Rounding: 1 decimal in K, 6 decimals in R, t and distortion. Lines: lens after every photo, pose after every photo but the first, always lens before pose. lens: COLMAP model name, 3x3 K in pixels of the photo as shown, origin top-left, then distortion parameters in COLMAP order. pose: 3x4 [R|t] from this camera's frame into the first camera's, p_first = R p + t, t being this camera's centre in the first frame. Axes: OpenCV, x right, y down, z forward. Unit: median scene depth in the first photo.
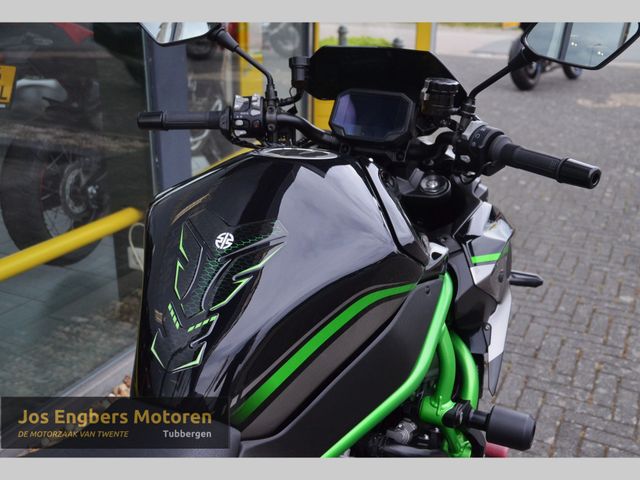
lens RADIAL K [[703.8, 0, 328.7], [0, 703.8, 241.6], [0, 0, 1]] dist [-0.009176, 0.219141]
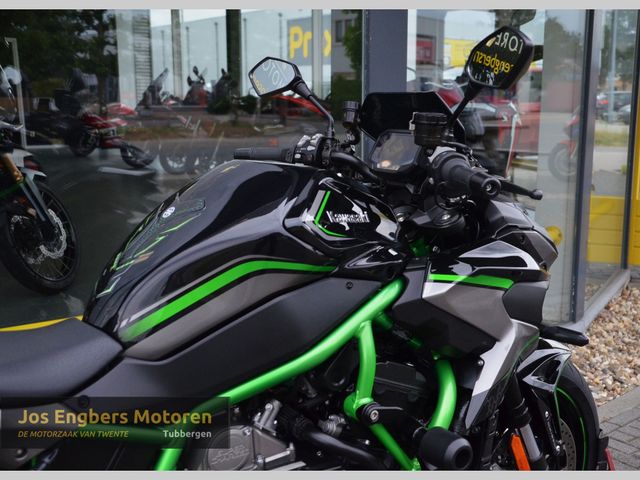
lens RADIAL K [[703.8, 0, 328.7], [0, 703.8, 241.6], [0, 0, 1]] dist [-0.009176, 0.219141]
pose [[0.860997, 0.077597, -0.502657, 0.559588], [-0.162508, 0.978460, -0.127310, 0.123885], [0.481950, 0.191299, 0.855061, 0.028184]]
